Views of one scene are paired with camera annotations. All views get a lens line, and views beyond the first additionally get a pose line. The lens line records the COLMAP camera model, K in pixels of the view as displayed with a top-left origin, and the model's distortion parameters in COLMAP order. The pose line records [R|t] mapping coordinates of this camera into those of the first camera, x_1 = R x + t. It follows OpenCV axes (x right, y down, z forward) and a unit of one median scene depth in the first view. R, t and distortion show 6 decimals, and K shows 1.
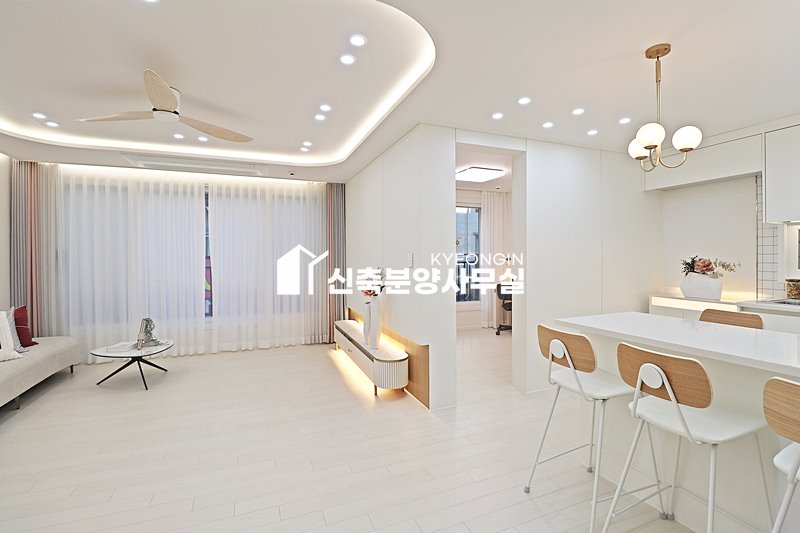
lens RADIAL K [[372.7, 0, 405.4], [0, 372.7, 259.9], [0, 0, 1]] dist [0.004219, -0.014302]
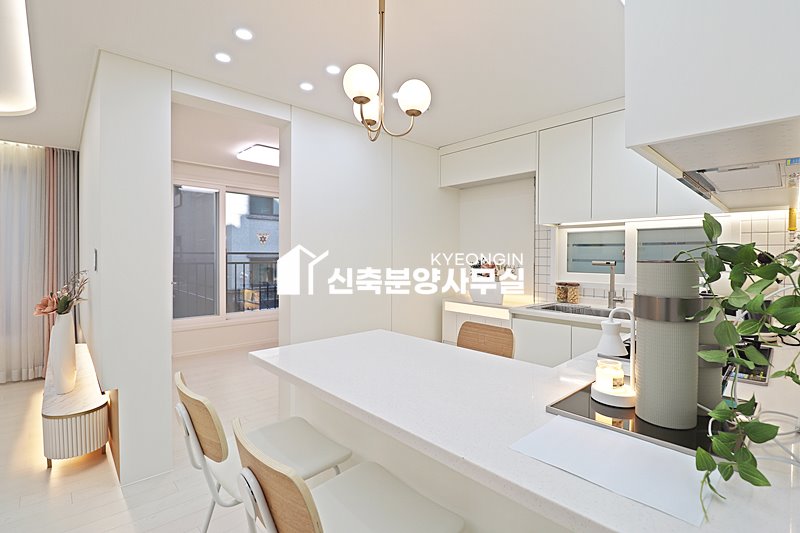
lens RADIAL K [[378.9, 0, 407.7], [0, 378.9, 262.0], [0, 0, 1]] dist [0.001233, -0.015198]
pose [[0.934641, 0.004941, 0.355559, 0.231344], [-0.007048, 0.999964, 0.004631, -0.003576], [-0.355523, -0.006834, 0.934643, 0.147752]]
